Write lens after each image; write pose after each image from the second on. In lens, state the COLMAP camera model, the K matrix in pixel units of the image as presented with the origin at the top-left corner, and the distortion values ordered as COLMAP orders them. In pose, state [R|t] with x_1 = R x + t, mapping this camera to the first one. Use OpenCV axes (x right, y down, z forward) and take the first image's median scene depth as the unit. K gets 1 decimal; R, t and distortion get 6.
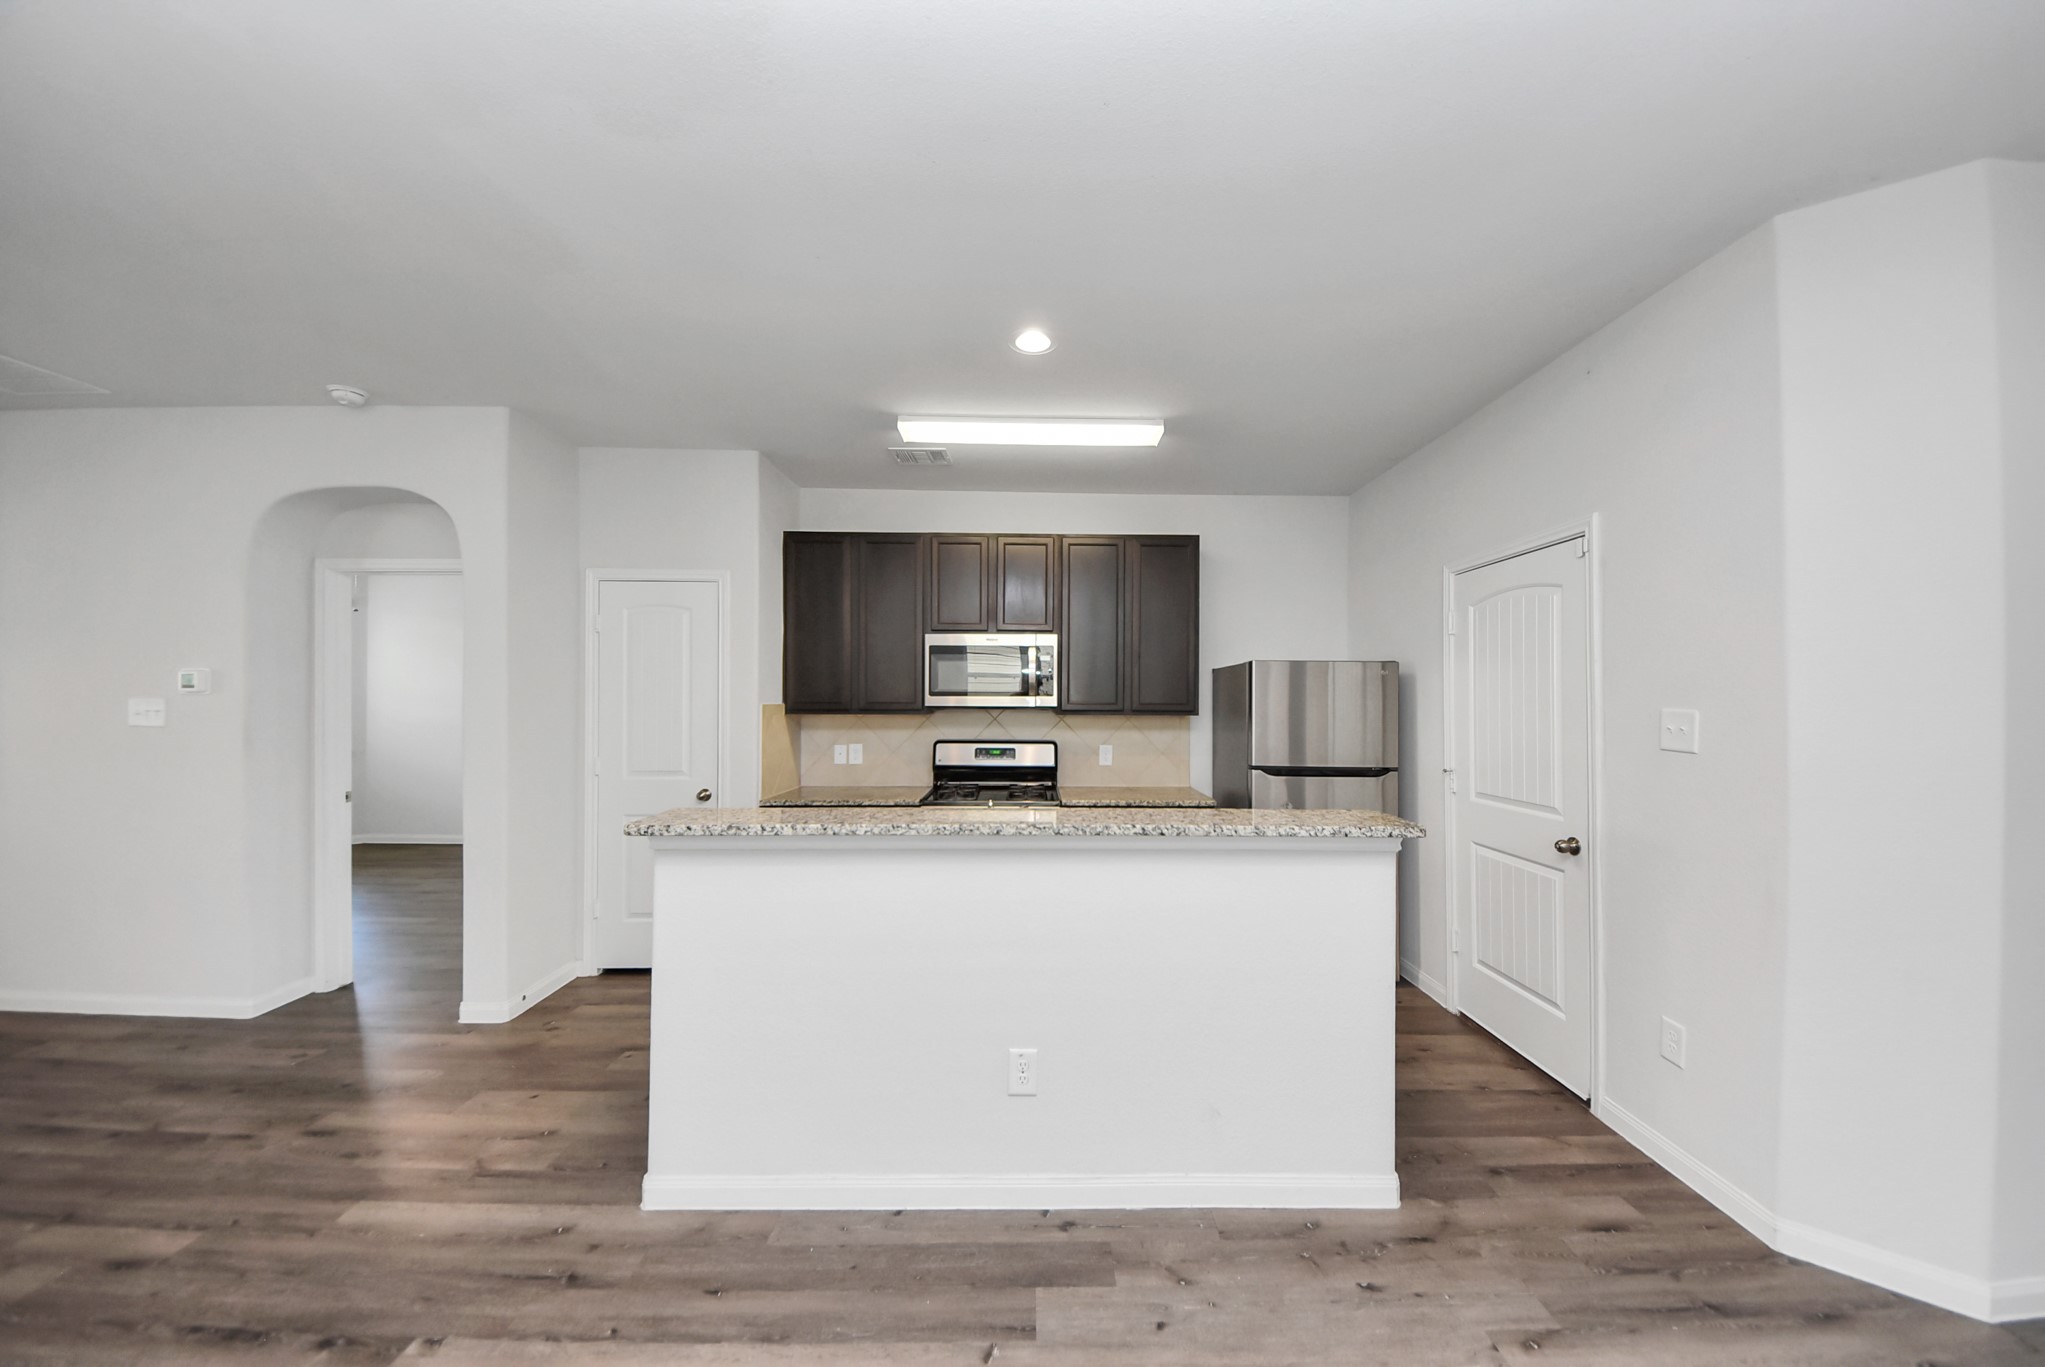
lens RADIAL K [[728.0, 0, 1040.3], [0, 728.0, 689.8], [0, 0, 1]] dist [0.037229, -0.024611]
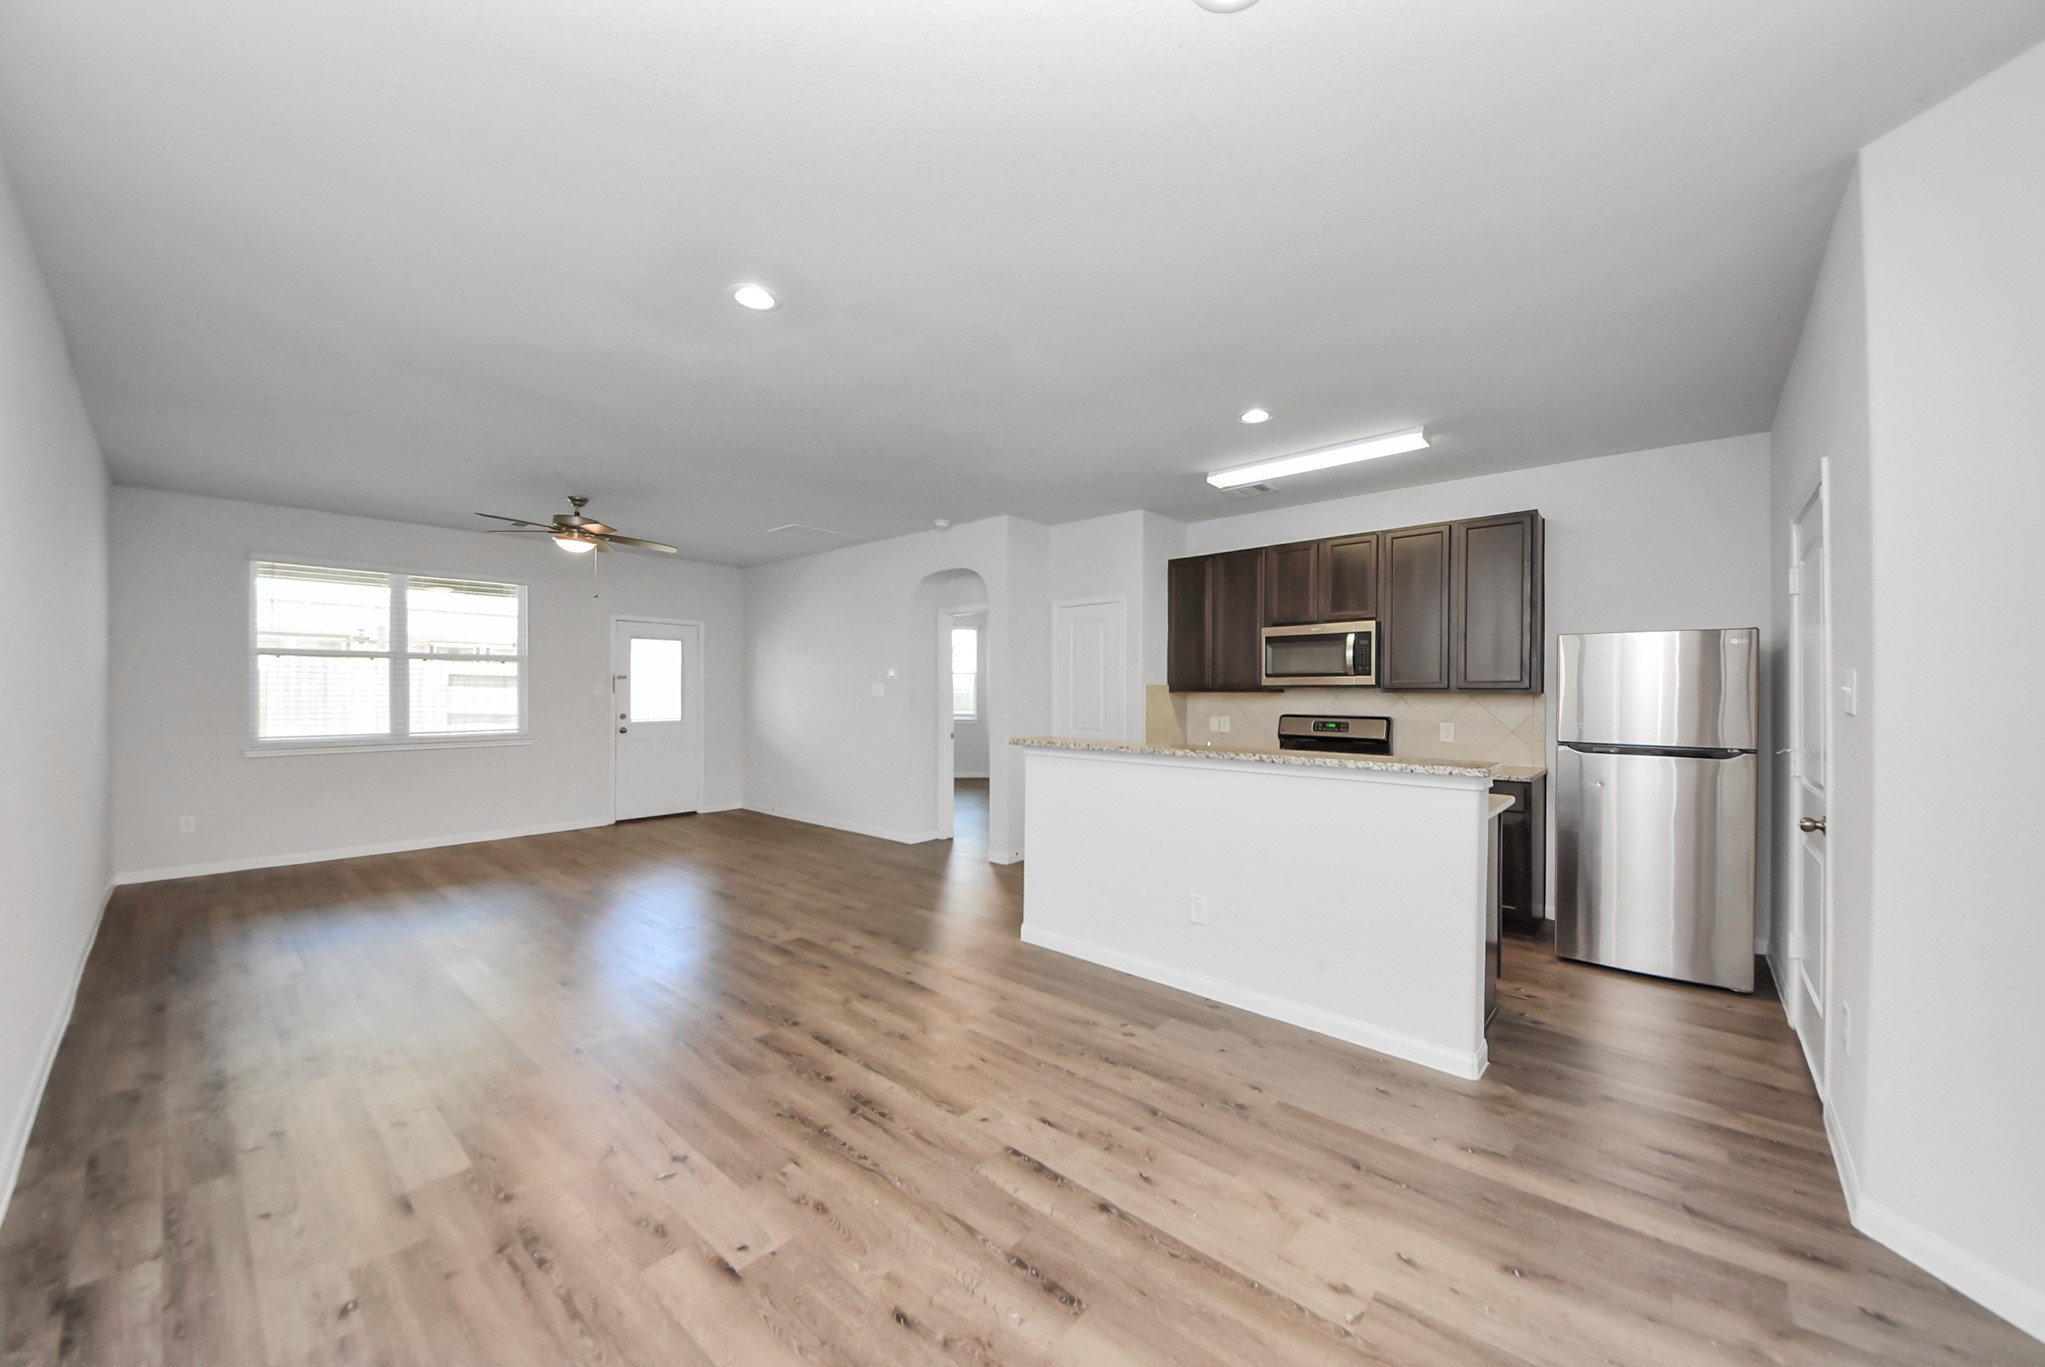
lens RADIAL K [[728.0, 0, 1040.3], [0, 728.0, 689.8], [0, 0, 1]] dist [0.037229, -0.024611]
pose [[0.751006, -0.003743, -0.660285, 0.436533], [0.008503, 0.999956, 0.004002, 0.024244], [0.660240, -0.008620, 0.751005, -0.225379]]
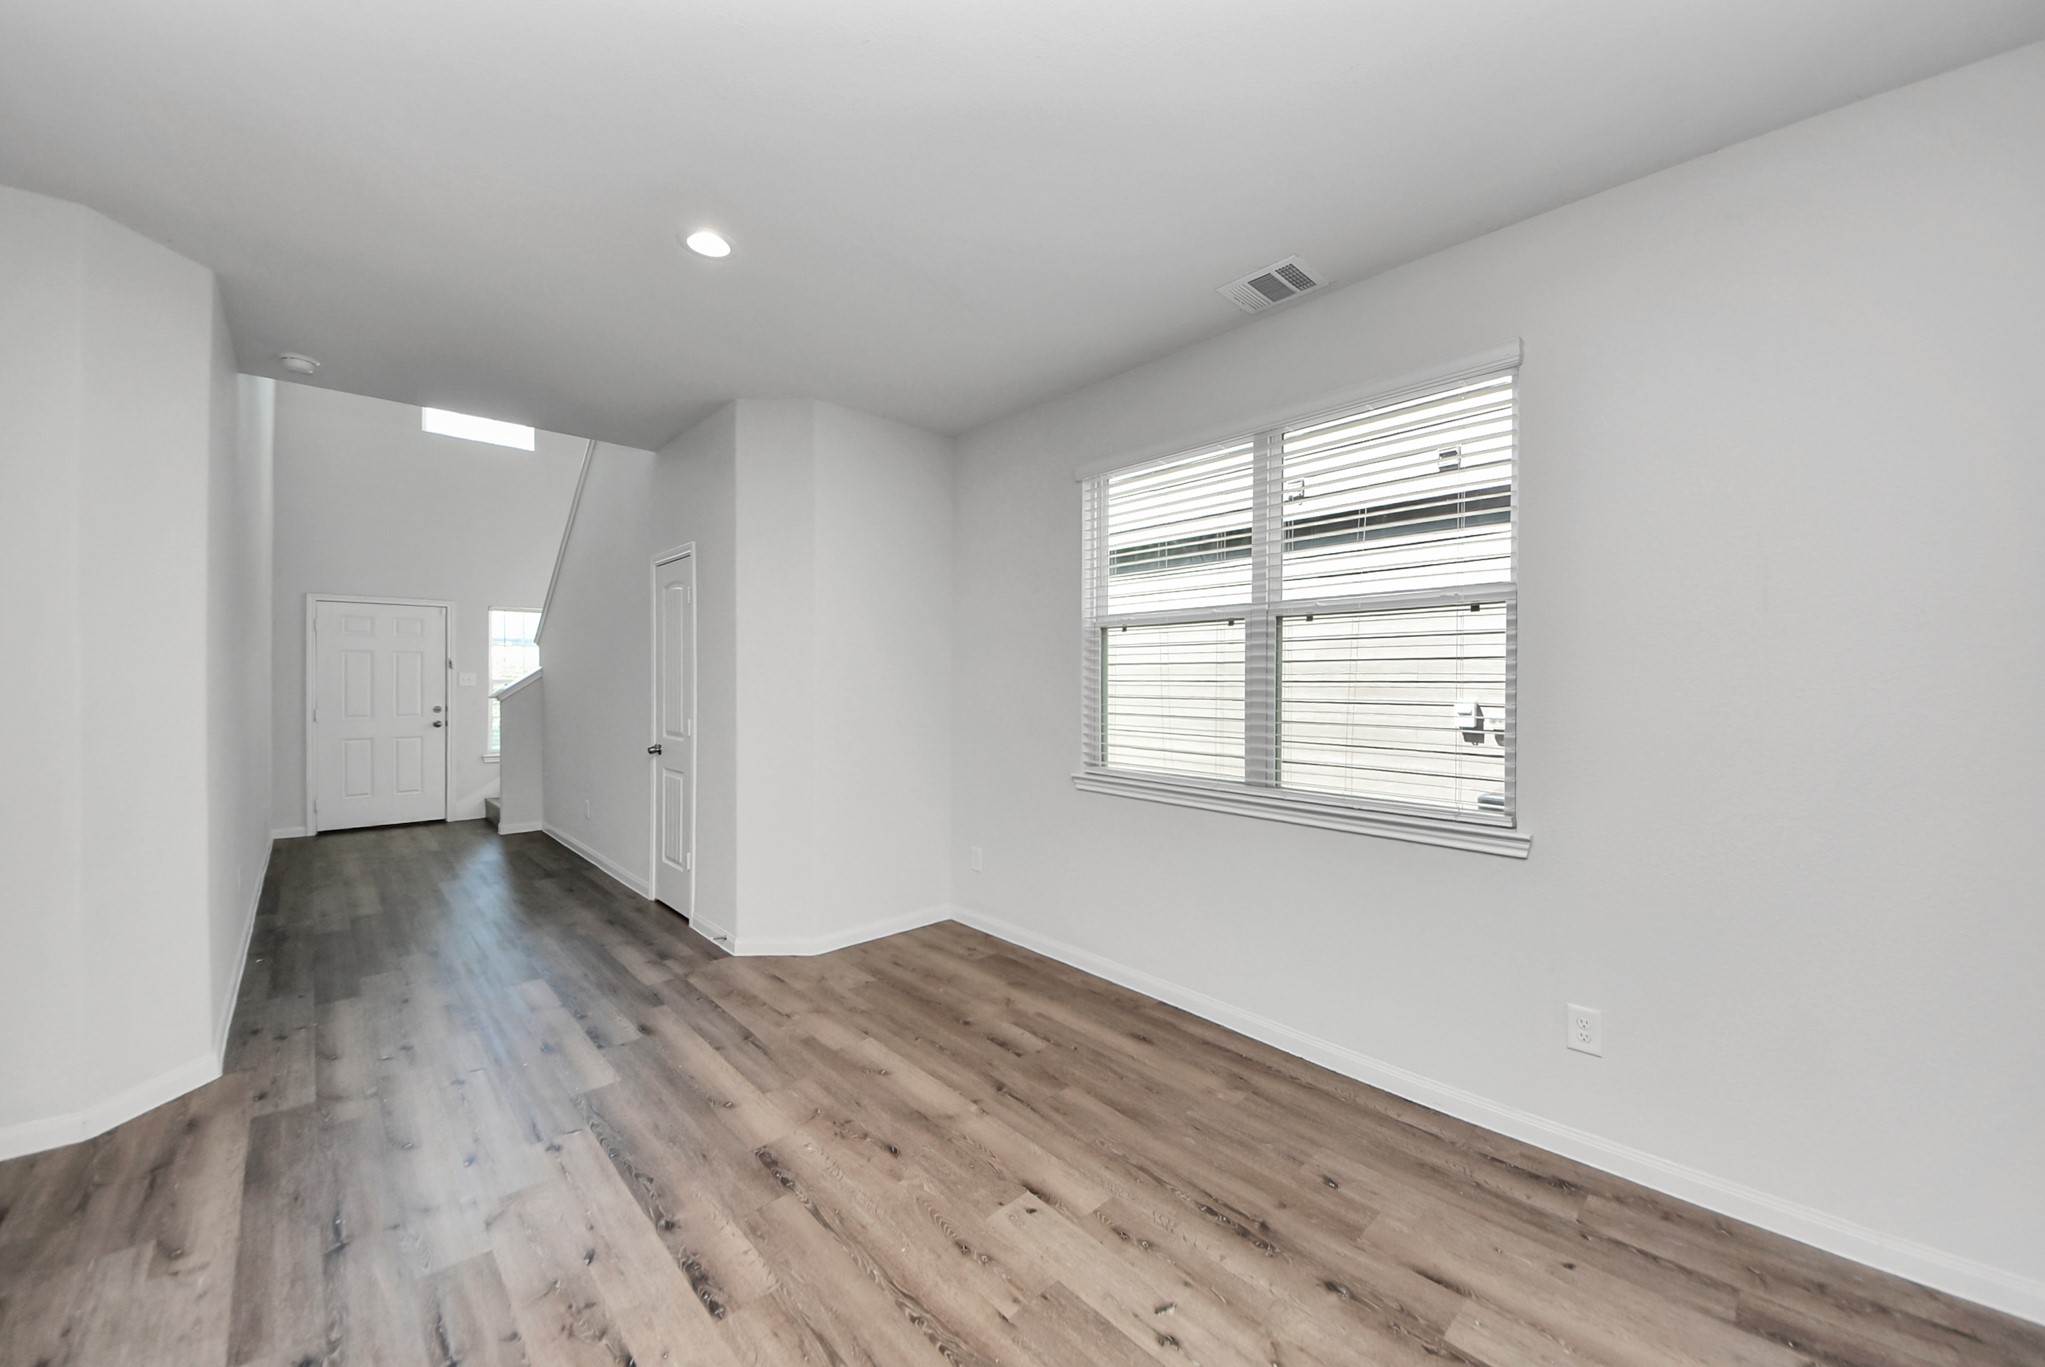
lens RADIAL K [[728.0, 0, 1040.3], [0, 728.0, 689.8], [0, 0, 1]] dist [0.037229, -0.024611]
pose [[-0.682683, -0.013948, 0.730582, -0.400977], [-0.015711, 0.999867, 0.004408, 0.027632], [-0.730546, -0.008469, -0.682811, 0.351579]]
